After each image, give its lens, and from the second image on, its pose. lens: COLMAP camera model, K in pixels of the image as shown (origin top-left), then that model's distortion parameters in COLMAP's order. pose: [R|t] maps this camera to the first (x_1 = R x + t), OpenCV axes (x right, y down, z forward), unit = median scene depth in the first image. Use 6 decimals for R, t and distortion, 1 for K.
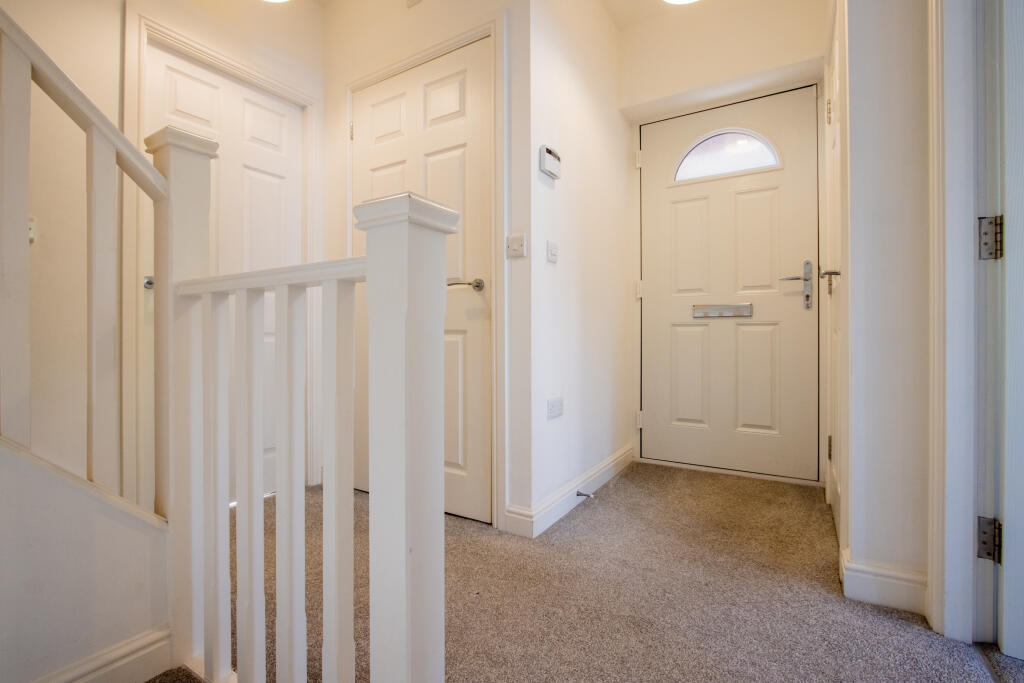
lens RADIAL K [[471.2, 0, 514.7], [0, 471.2, 337.4], [0, 0, 1]] dist [-0.016679, 0.002390]
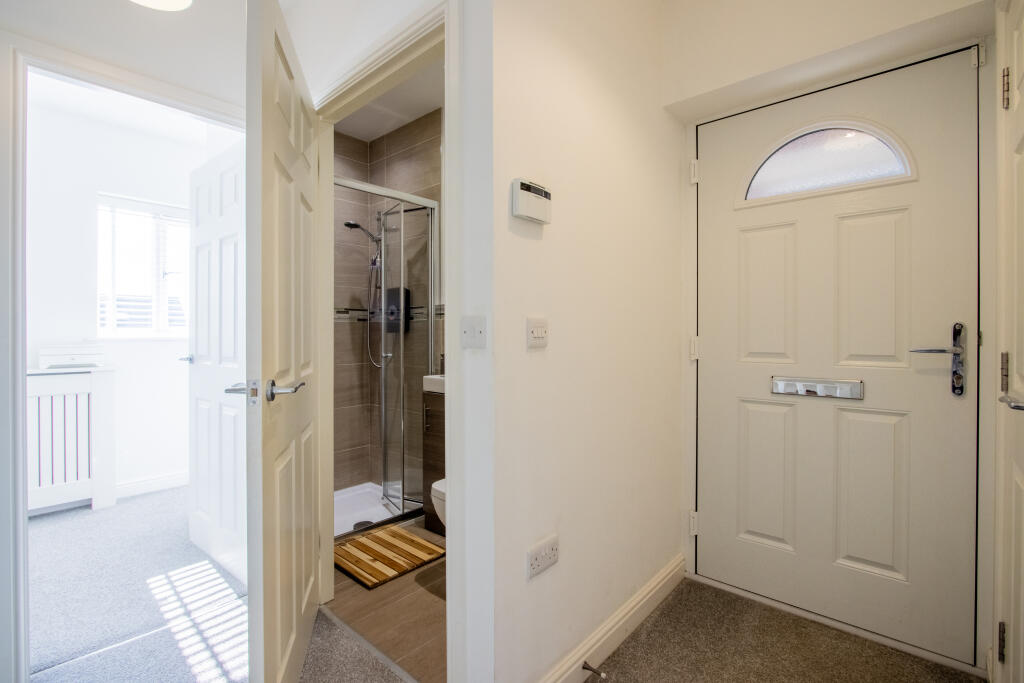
lens RADIAL K [[471.2, 0, 513.0], [0, 471.2, 338.7], [0, 0, 1]] dist [-0.016679, 0.002390]
pose [[0.984184, 0.001133, -0.177144, 0.127549], [0.000198, 0.999972, 0.007496, -0.136209], [0.177148, -0.007413, 0.984156, 0.247626]]
